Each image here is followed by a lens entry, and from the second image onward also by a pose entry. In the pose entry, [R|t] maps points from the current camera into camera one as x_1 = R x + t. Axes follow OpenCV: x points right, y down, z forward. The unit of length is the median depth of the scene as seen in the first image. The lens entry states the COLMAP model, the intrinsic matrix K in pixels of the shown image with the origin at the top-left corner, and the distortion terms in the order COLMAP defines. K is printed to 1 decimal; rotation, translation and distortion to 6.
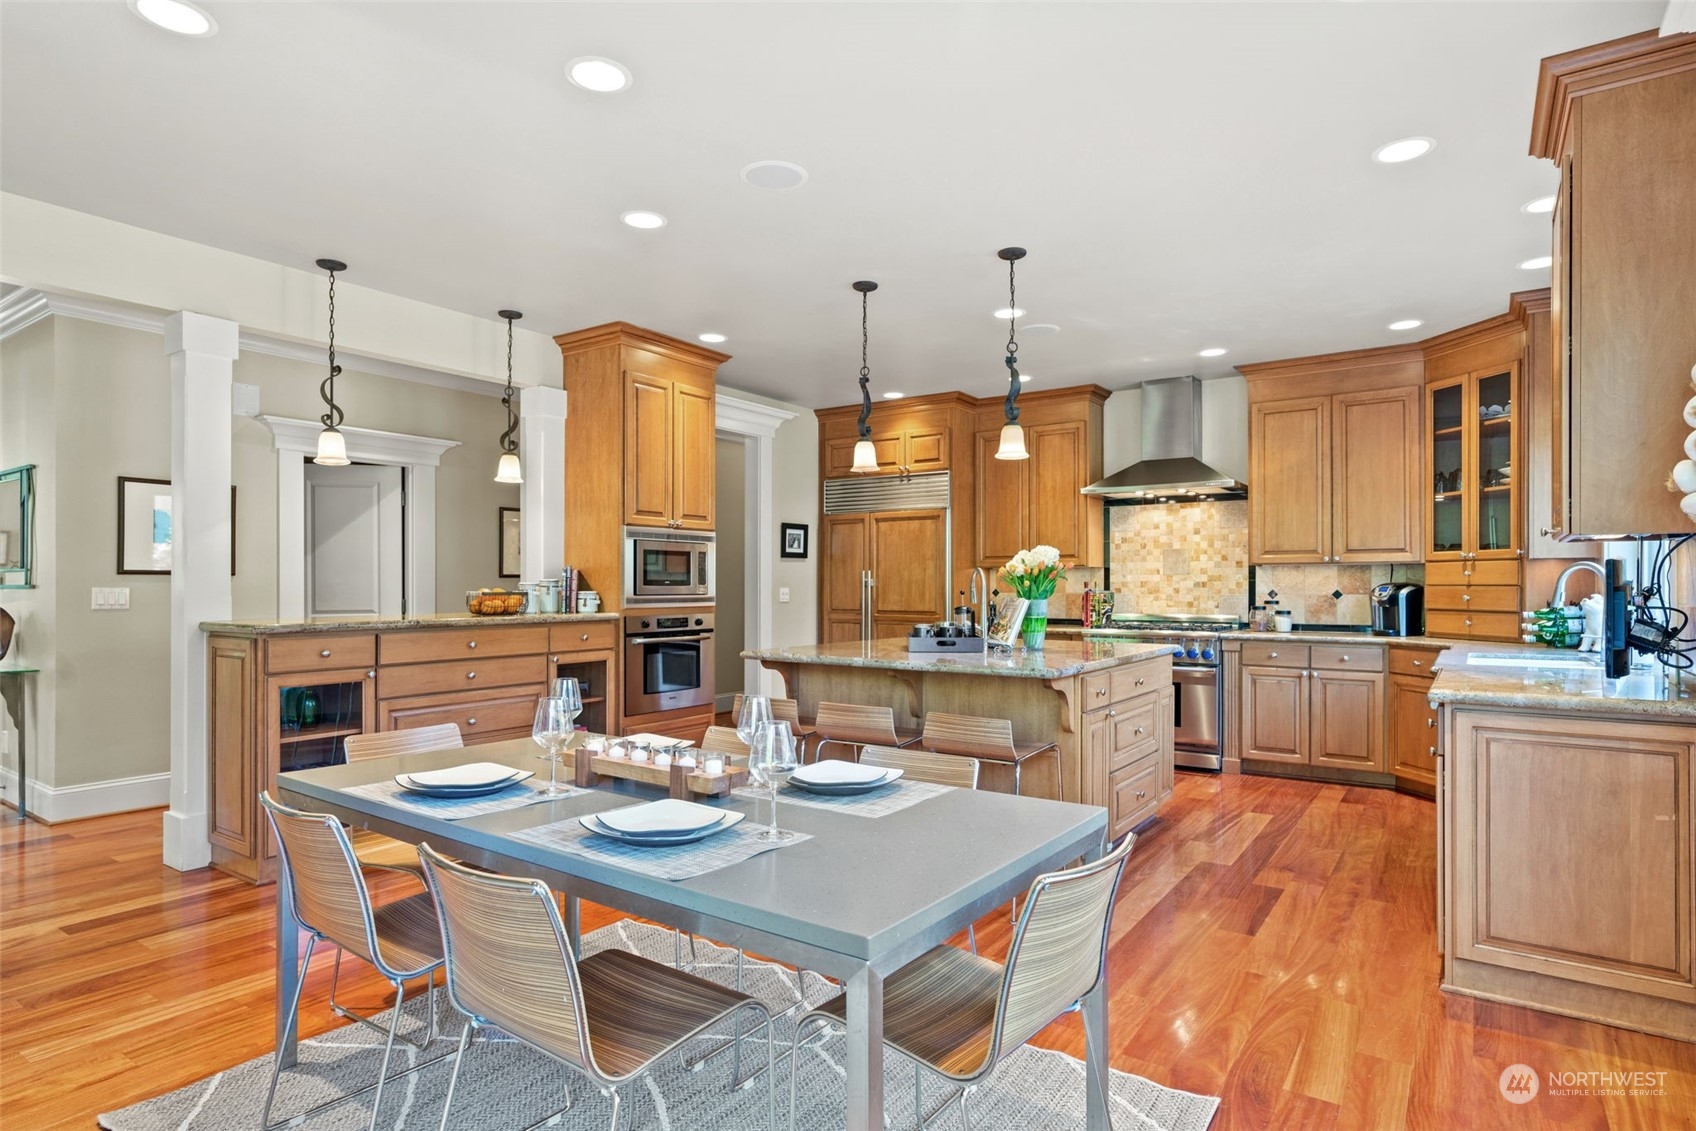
lens RADIAL K [[921.7, 0, 853.8], [0, 921.7, 574.7], [0, 0, 1]] dist [-0.005098, 0.002159]
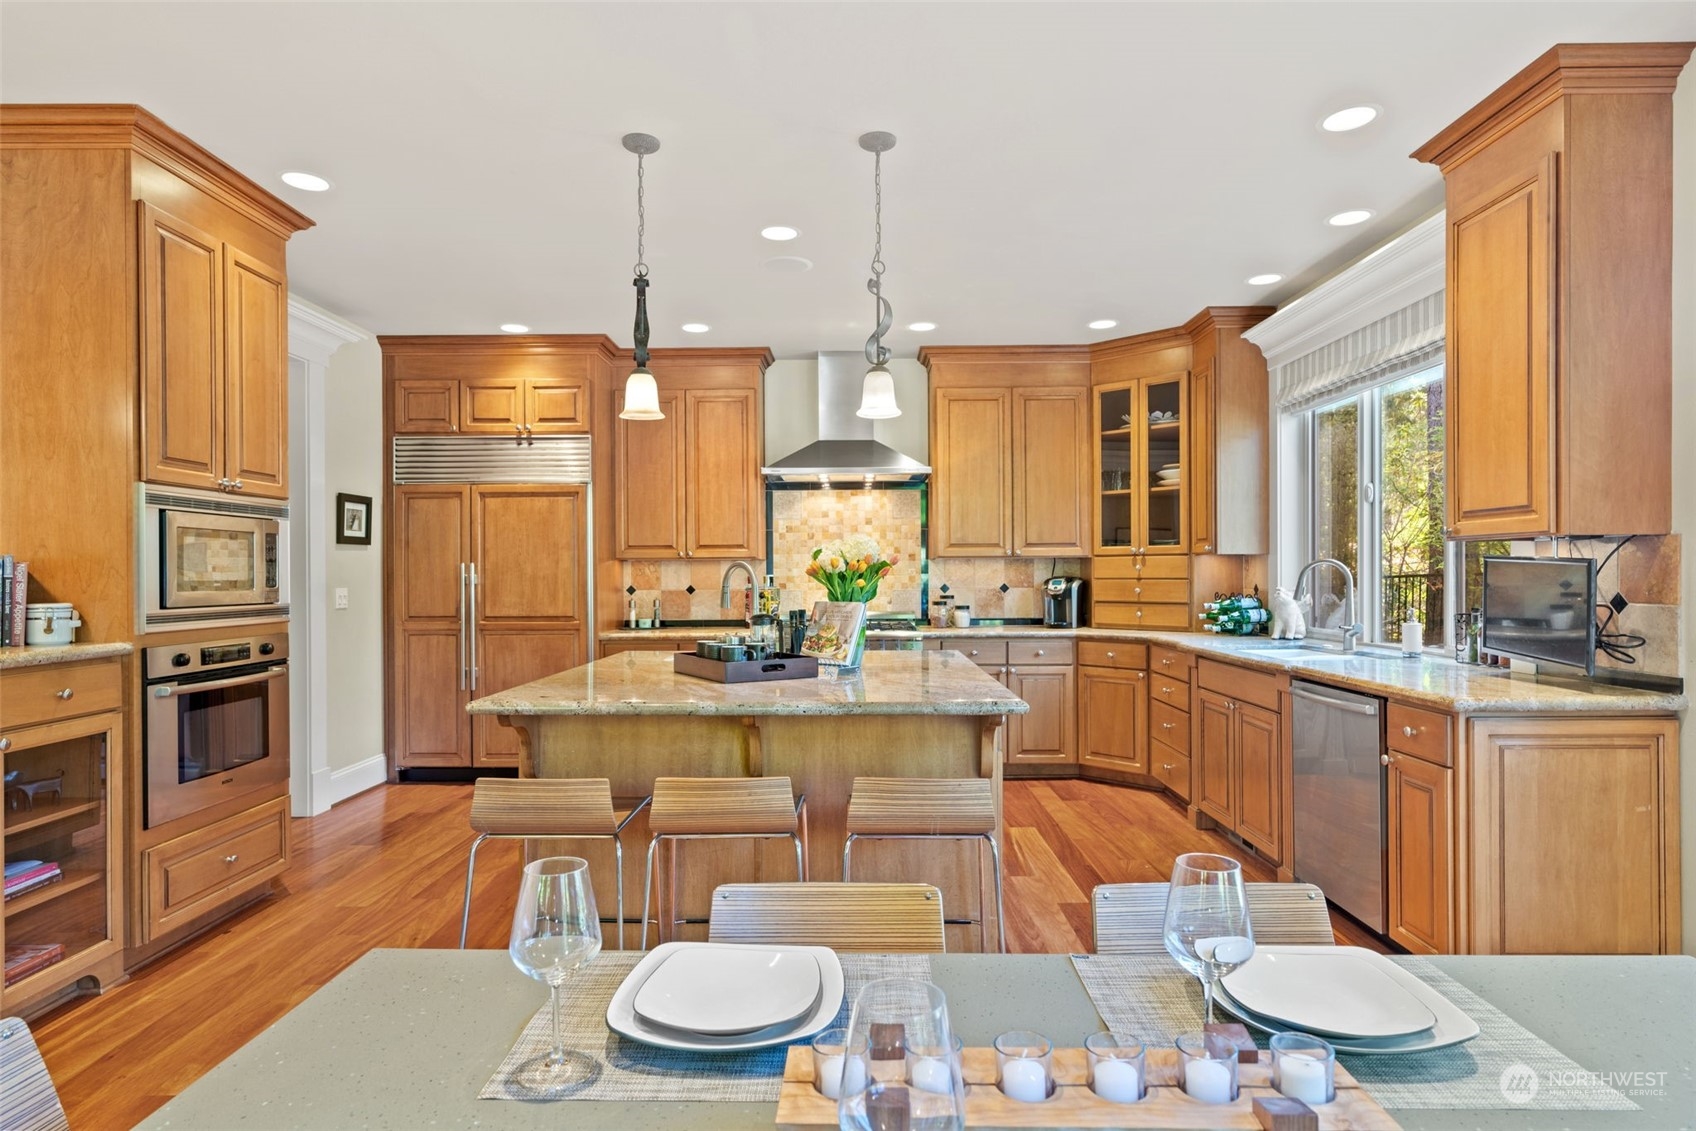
lens RADIAL K [[921.7, 0, 845.4], [0, 921.7, 568.8], [0, 0, 1]] dist [-0.005098, 0.002159]
pose [[0.825023, -0.002568, 0.565094, -0.200292], [-0.000687, 0.999984, 0.005547, -0.005131], [-0.565099, -0.004964, 0.825008, 0.293324]]
